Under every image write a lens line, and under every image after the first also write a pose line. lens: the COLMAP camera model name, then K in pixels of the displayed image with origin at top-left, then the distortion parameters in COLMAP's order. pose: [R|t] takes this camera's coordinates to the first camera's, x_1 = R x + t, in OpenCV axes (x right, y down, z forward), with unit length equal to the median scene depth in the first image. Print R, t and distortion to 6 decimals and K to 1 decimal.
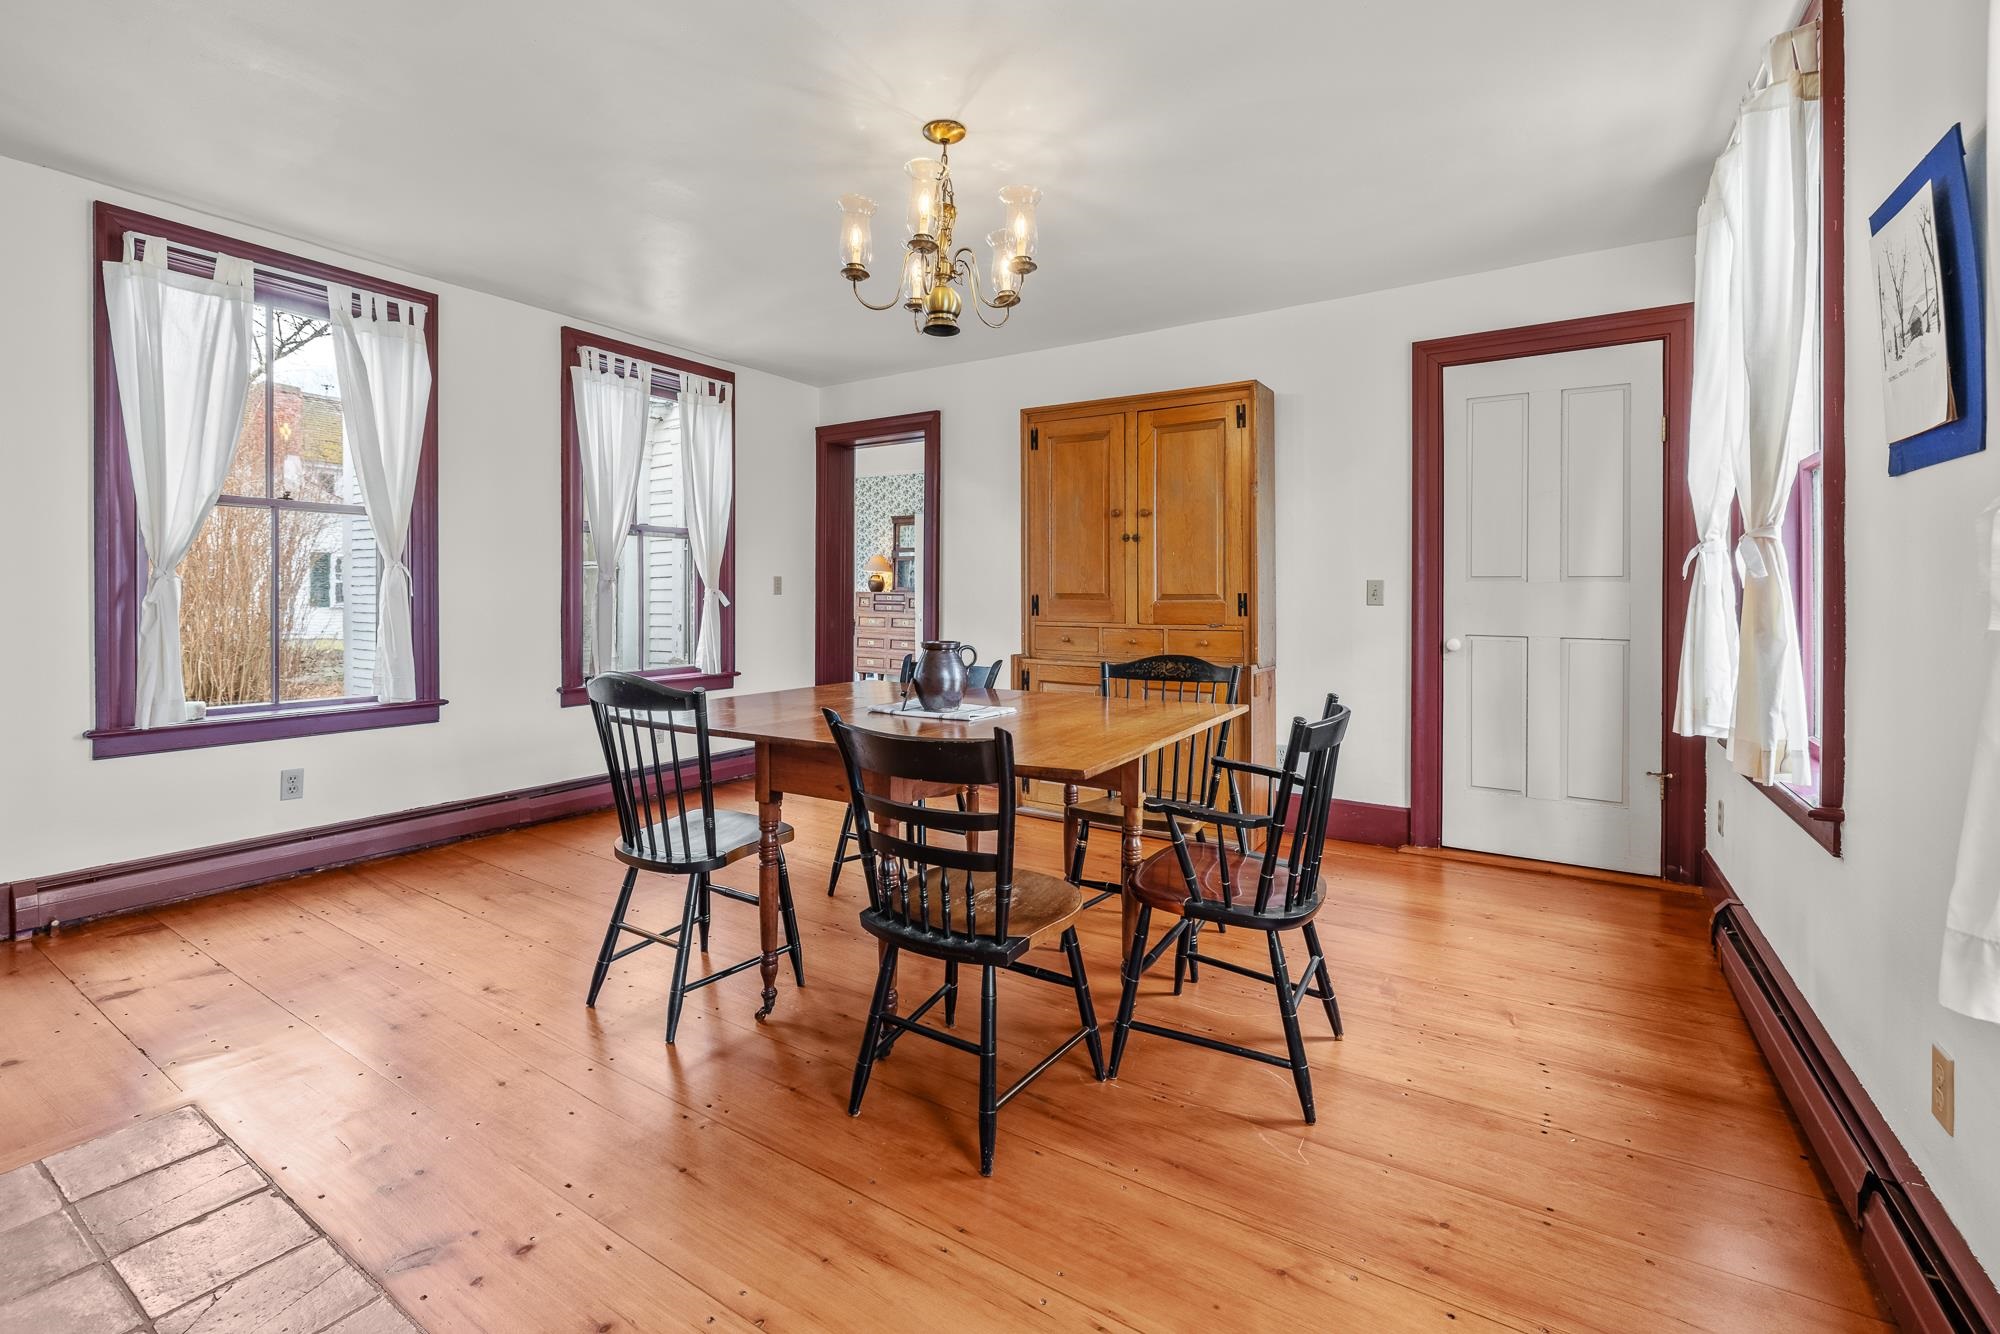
lens RADIAL K [[847.2, 0, 1001.8], [0, 847.2, 599.3], [0, 0, 1]] dist [-0.001384, -0.000035]
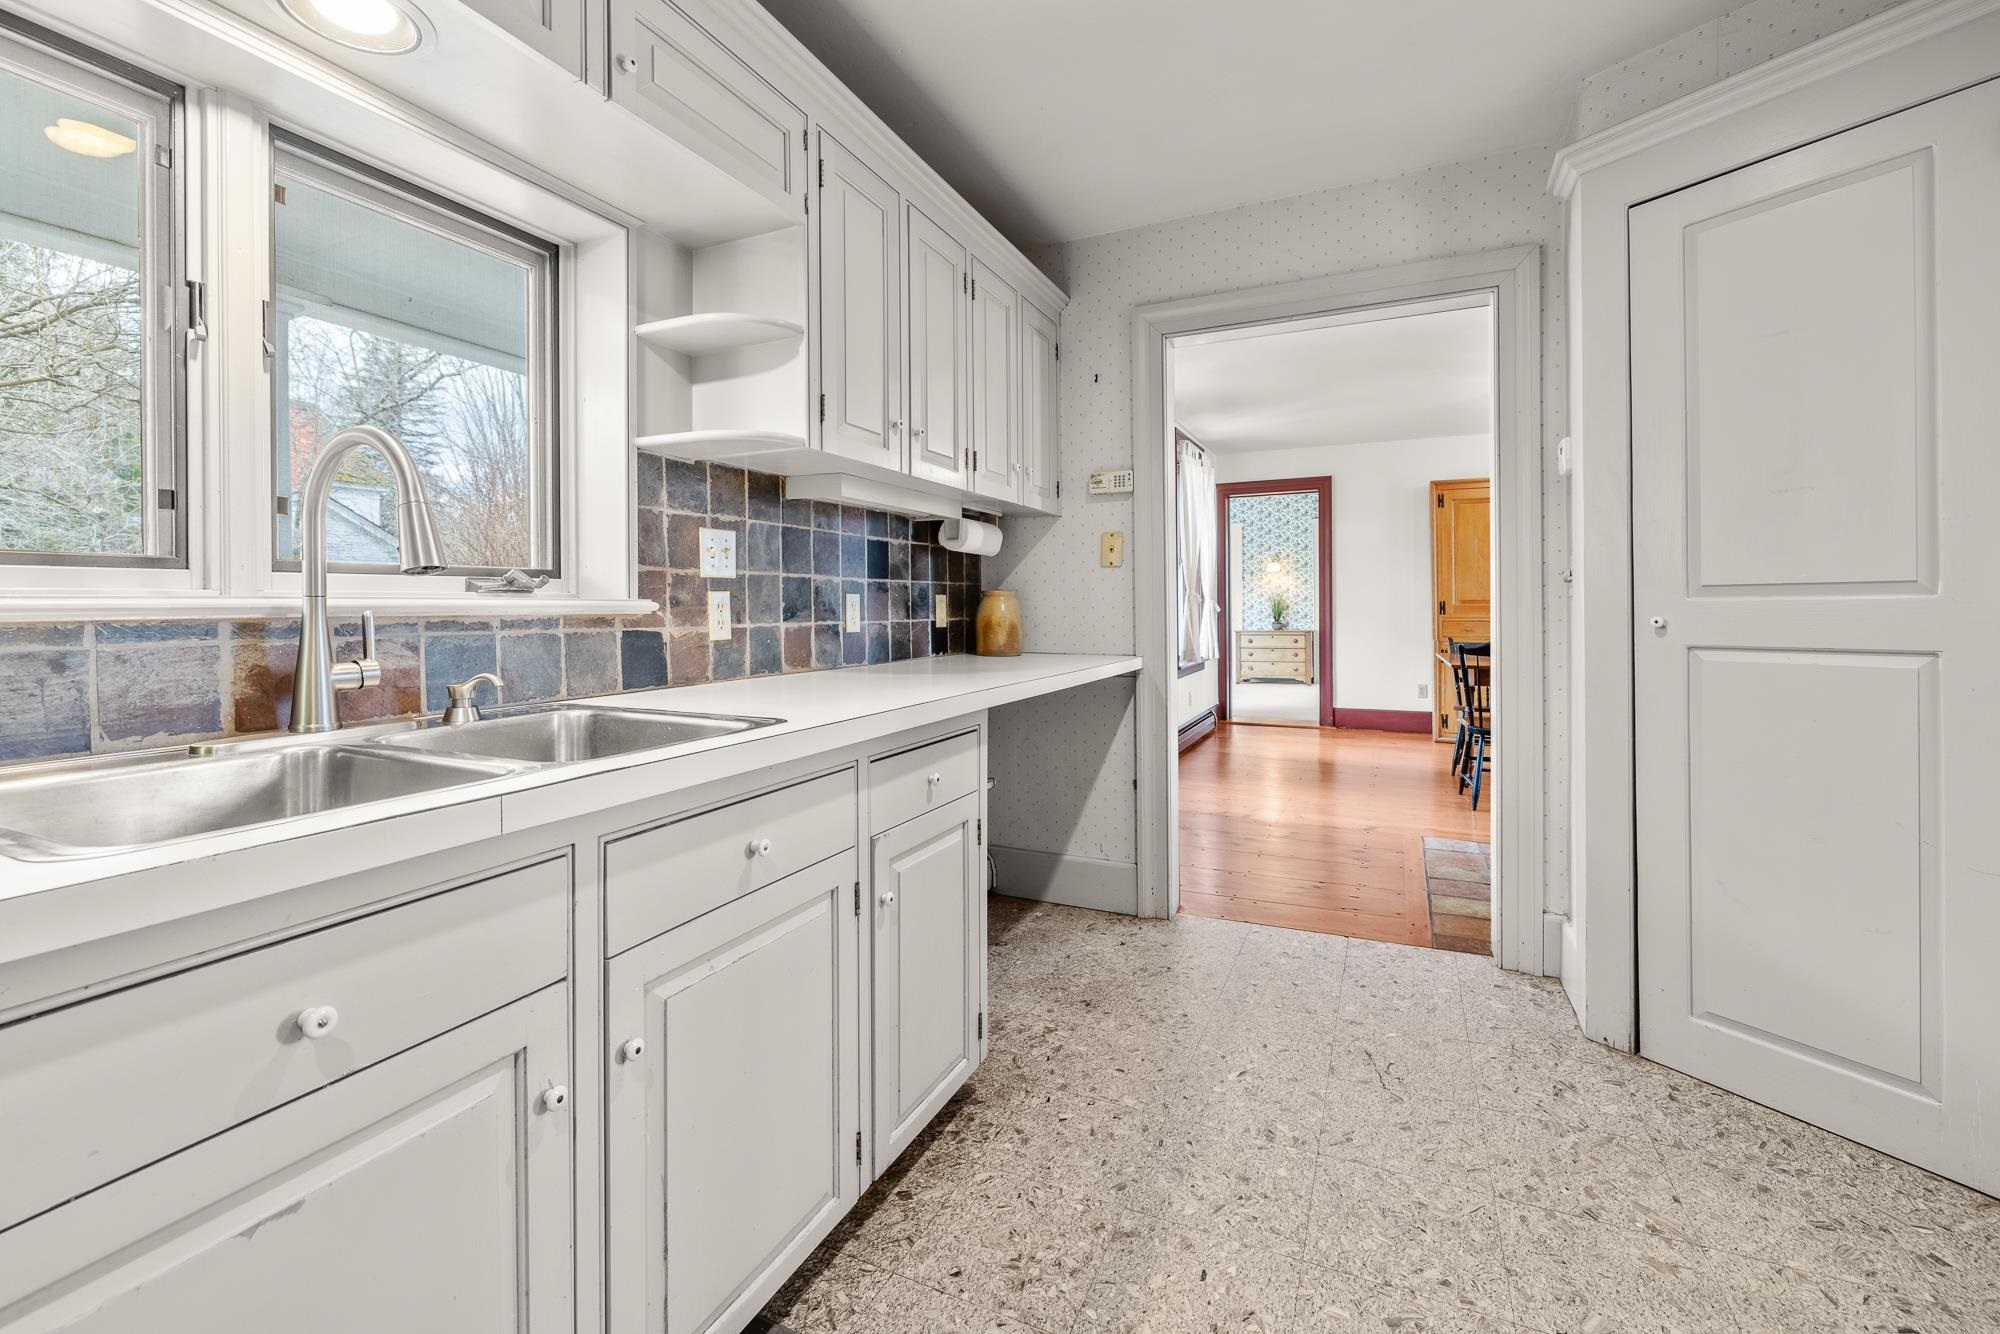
lens RADIAL K [[847.2, 0, 1001.8], [0, 847.2, 599.3], [0, 0, 1]] dist [-0.001384, -0.000035]
pose [[0.992049, -0.008661, 0.125552, -1.039853], [0.010703, 0.999821, -0.015598, 0.007222], [-0.125394, 0.016818, 0.991964, -0.467930]]
